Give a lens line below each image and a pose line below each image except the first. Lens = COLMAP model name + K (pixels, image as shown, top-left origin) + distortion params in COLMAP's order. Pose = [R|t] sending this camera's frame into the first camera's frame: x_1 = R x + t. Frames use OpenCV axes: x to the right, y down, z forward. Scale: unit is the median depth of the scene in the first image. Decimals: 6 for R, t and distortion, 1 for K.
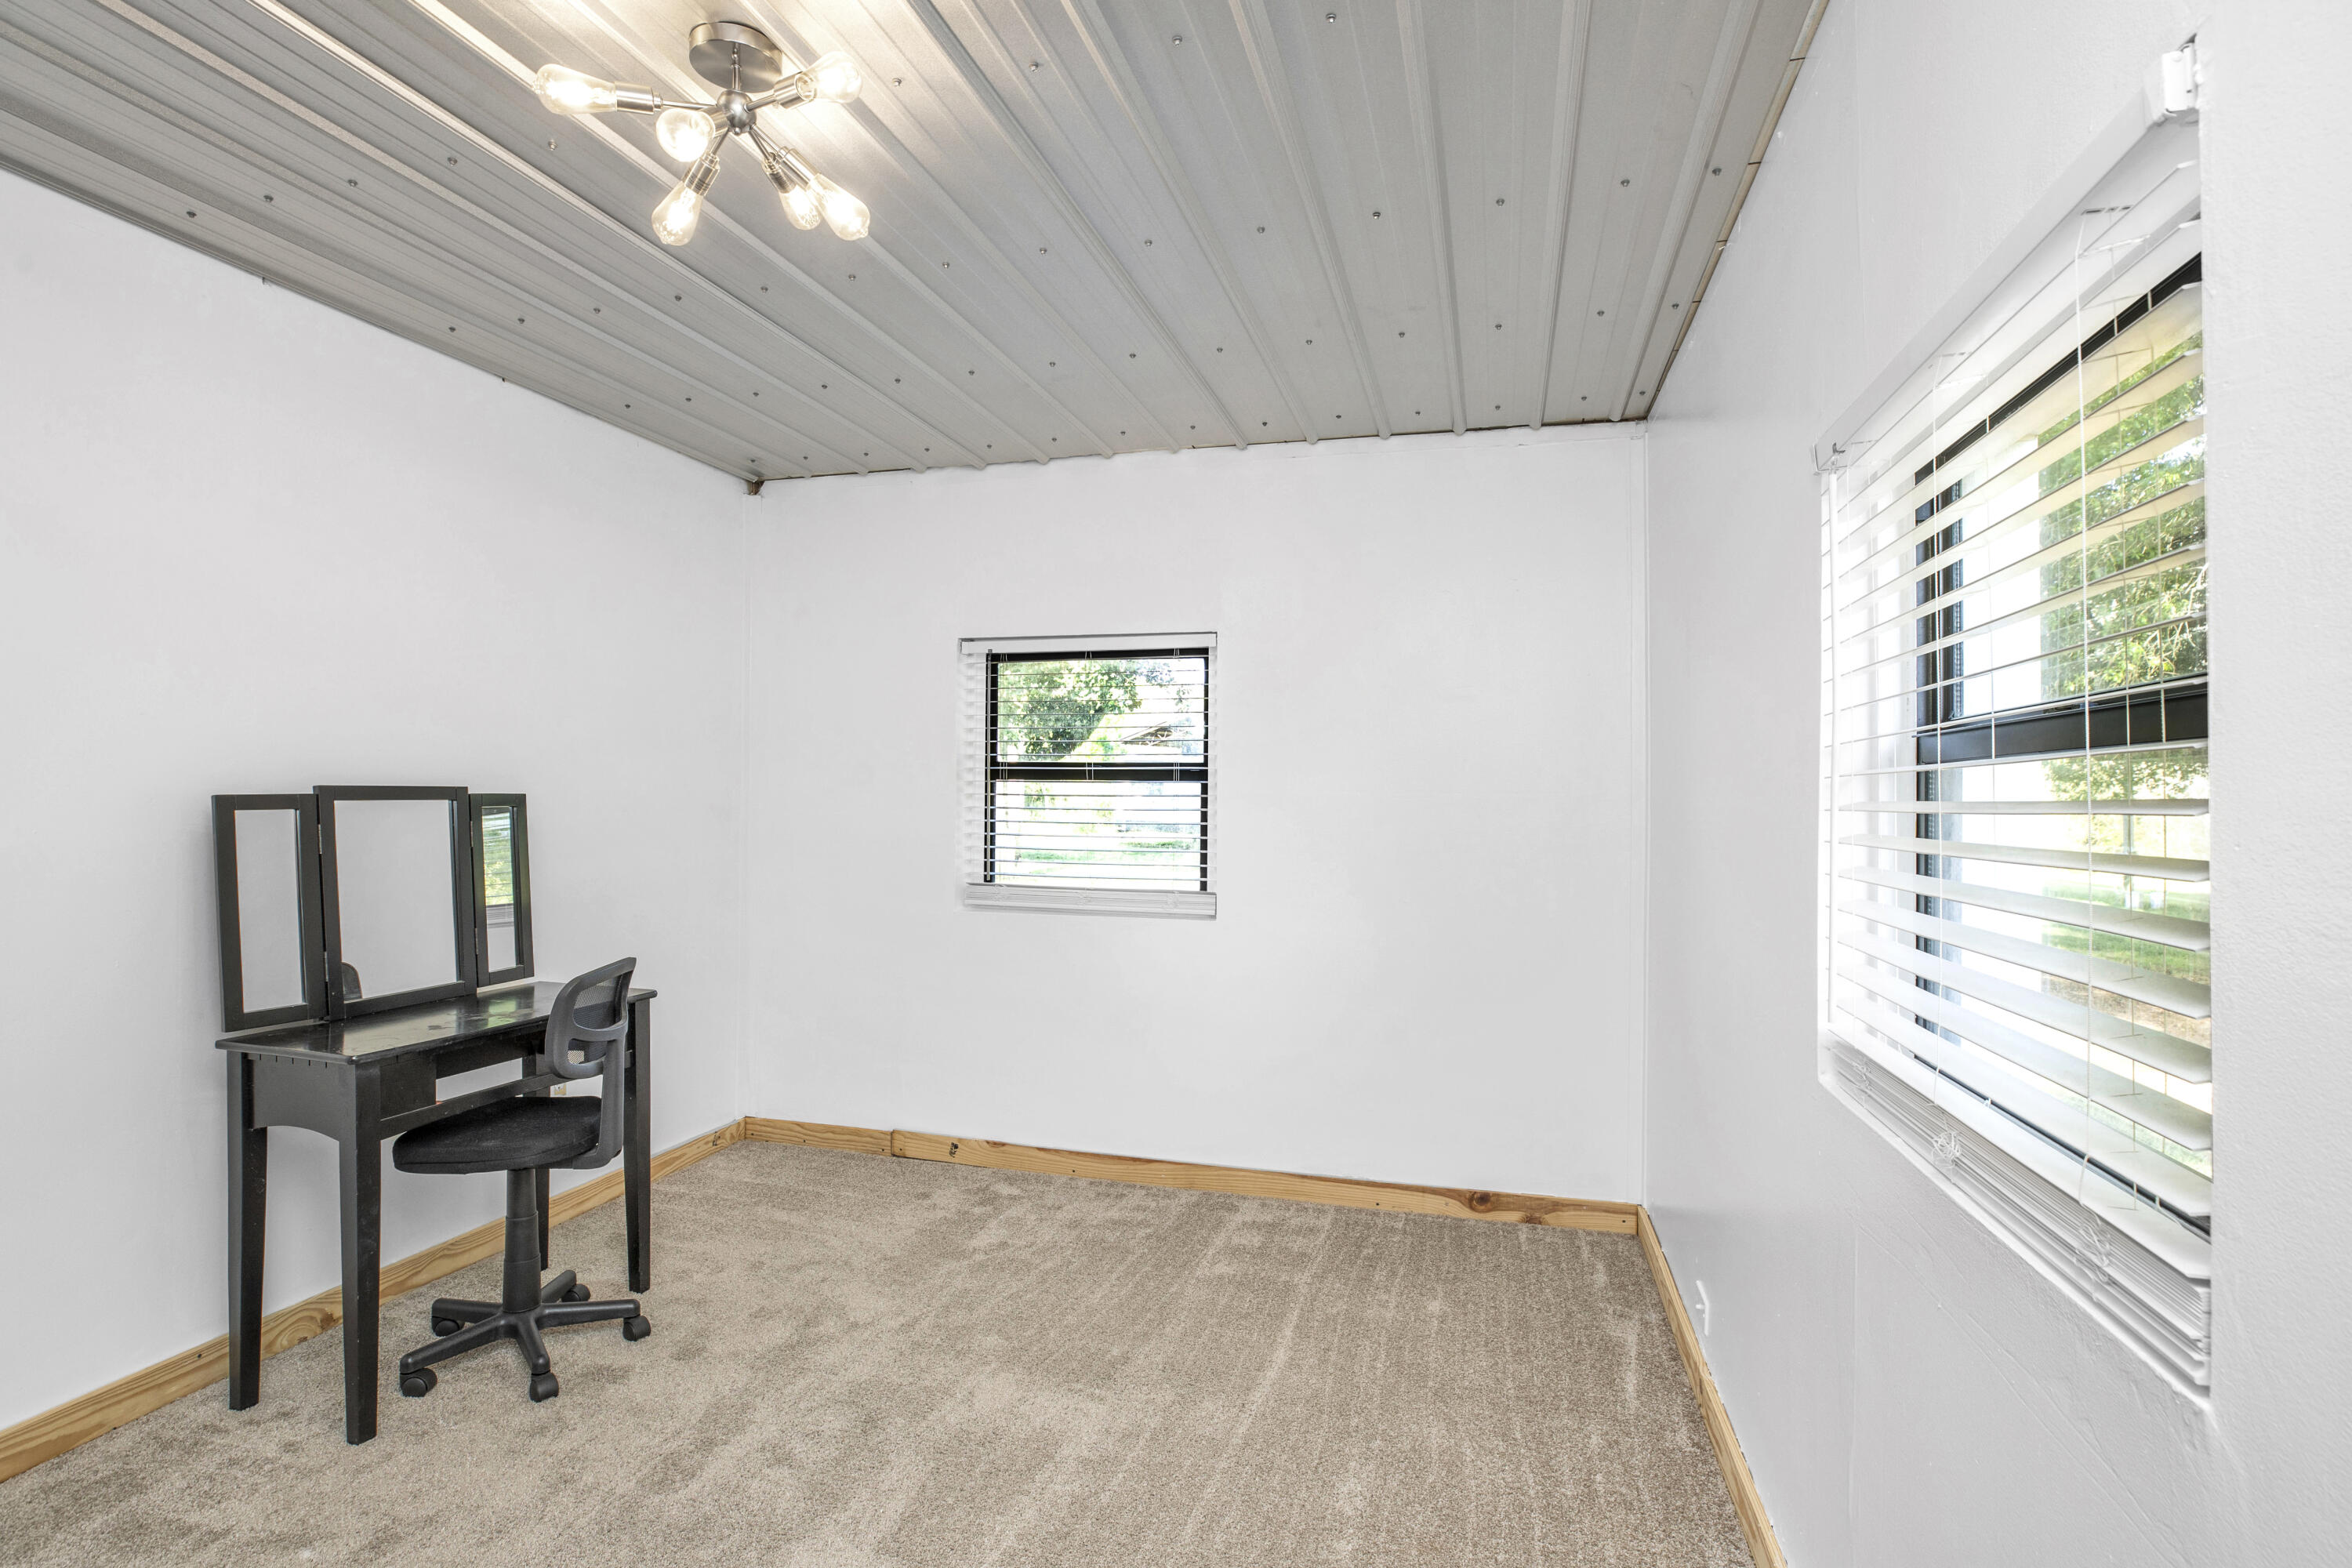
lens RADIAL K [[1164.6, 0, 1176.0], [0, 1164.6, 784.0], [0, 0, 1]] dist [-0.054366, 0.000243]
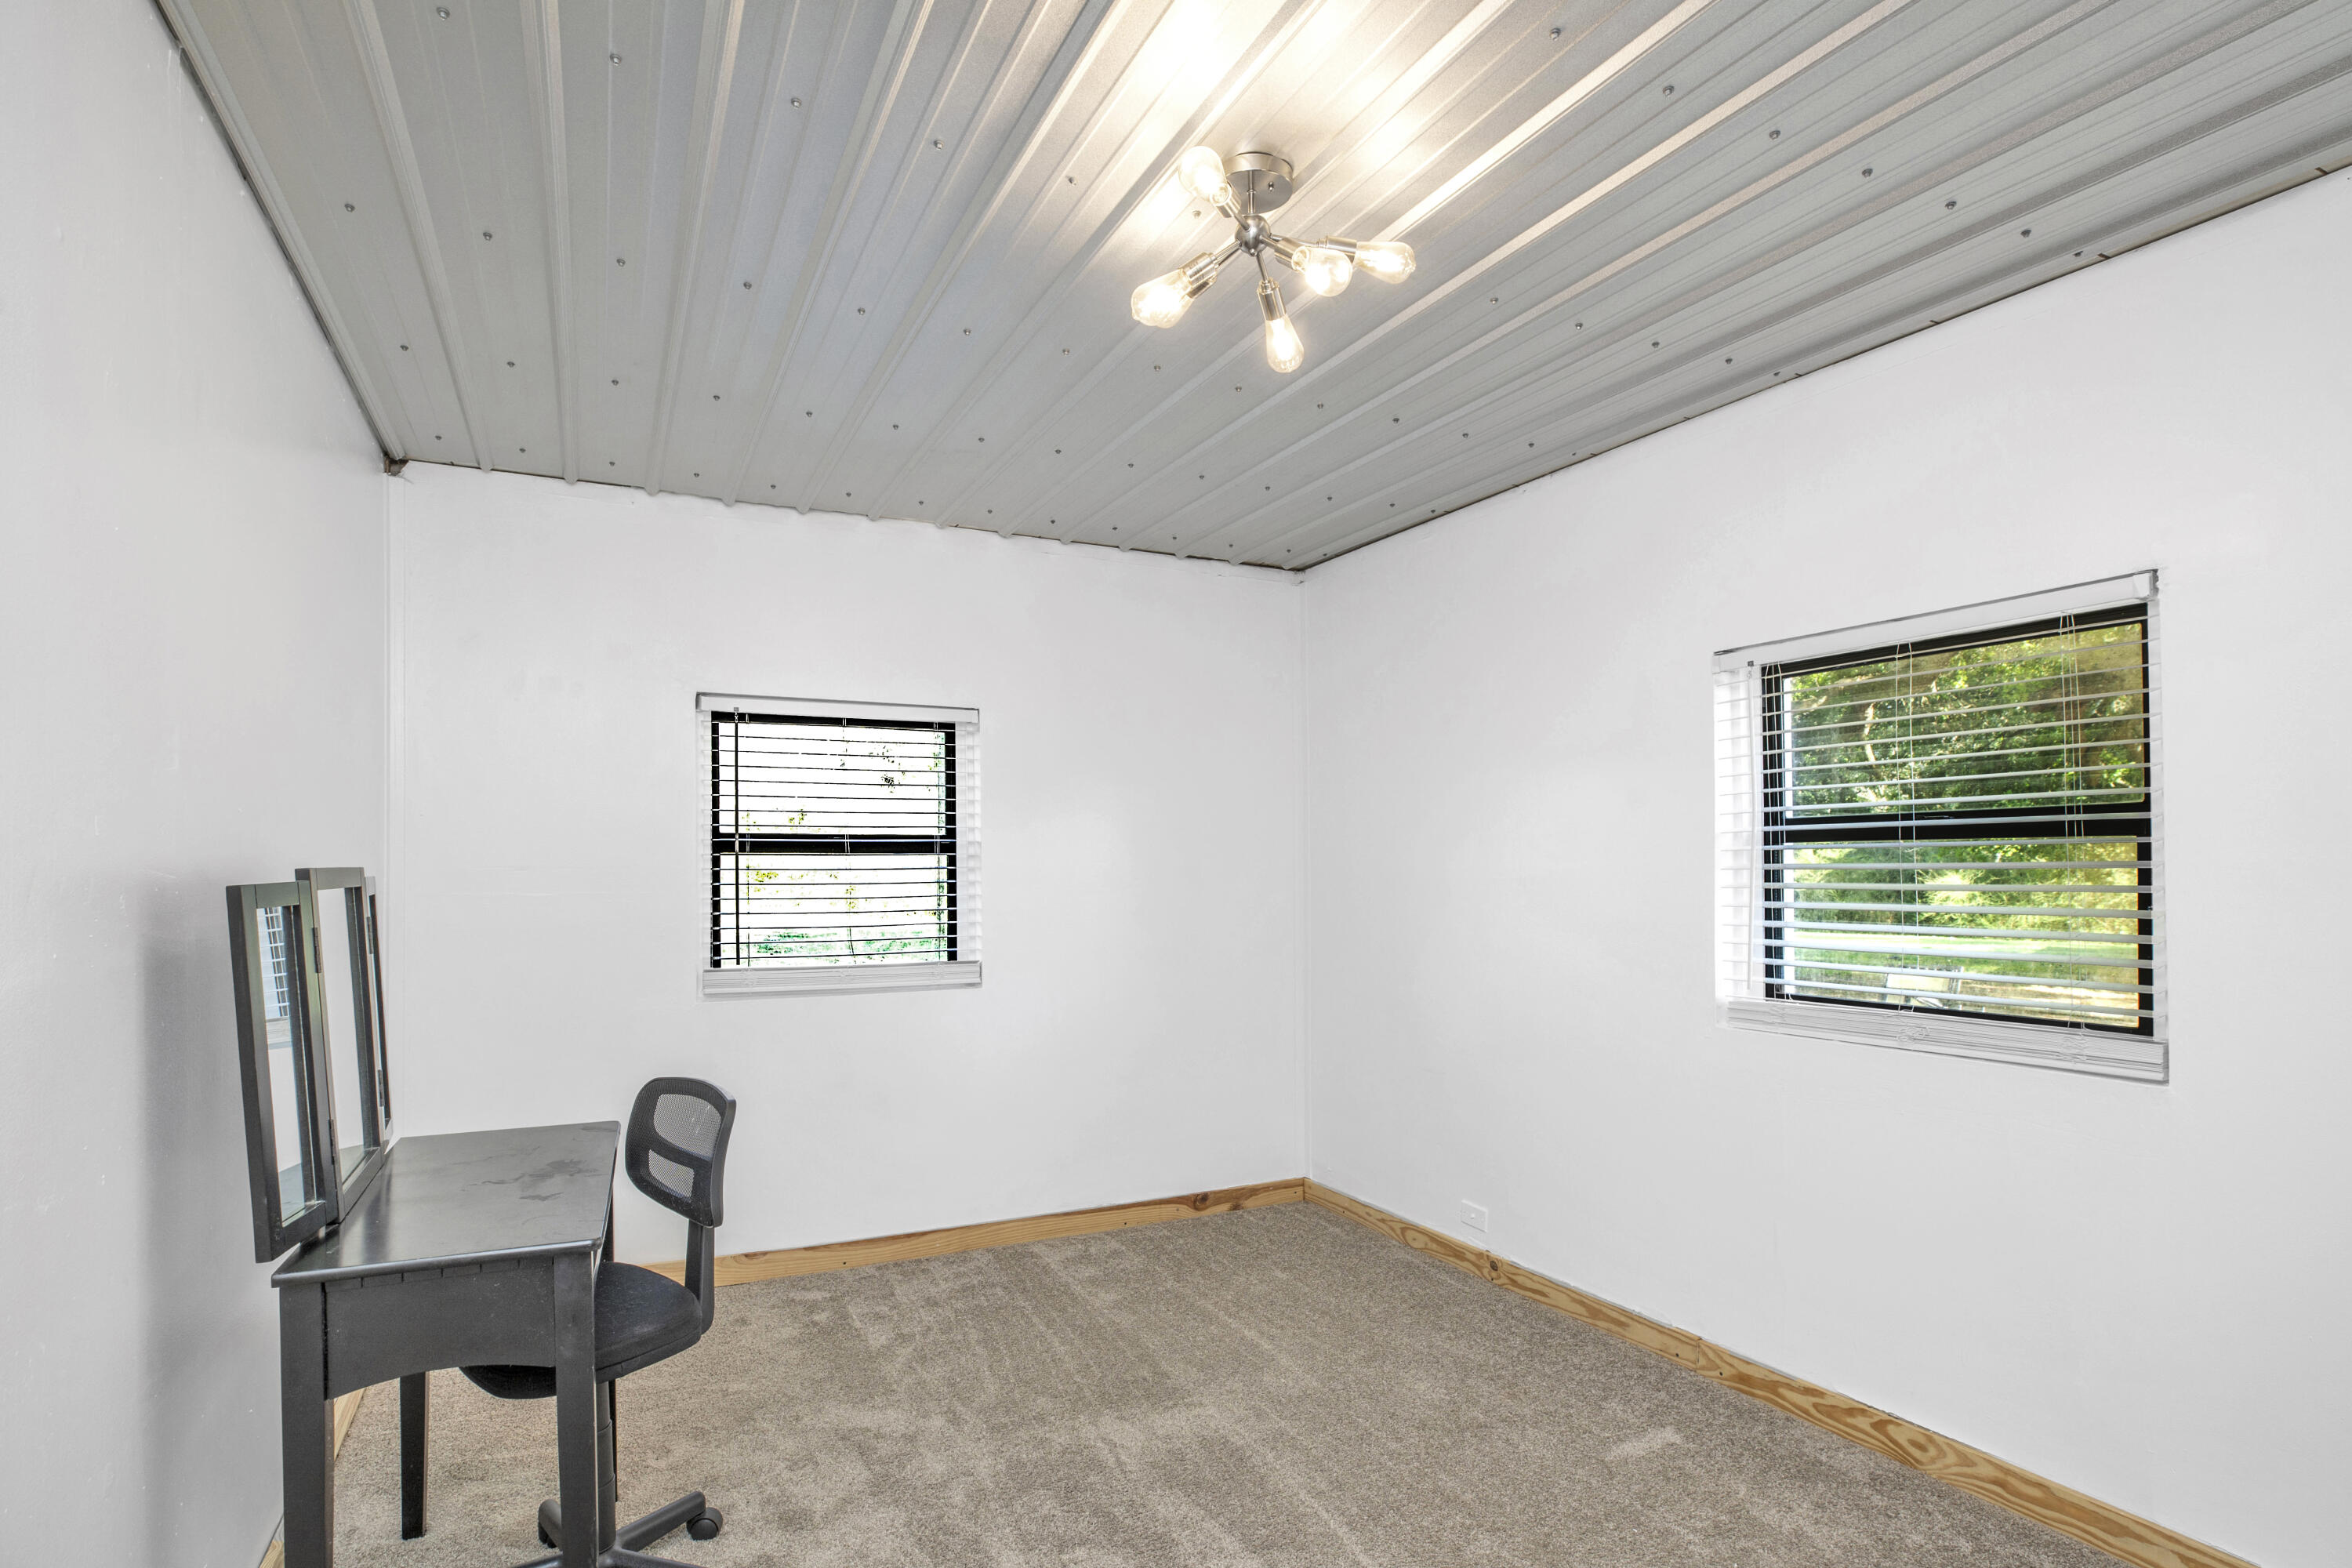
lens RADIAL K [[1157.9, 0, 1218.9], [0, 1157.9, 855.6], [0, 0, 1]] dist [-0.067054, 0.024366]
pose [[0.728511, -0.007521, 0.684993, -0.544497], [0.004431, 0.999971, 0.006268, -0.006172], [-0.685020, -0.001531, 0.728523, 0.112395]]
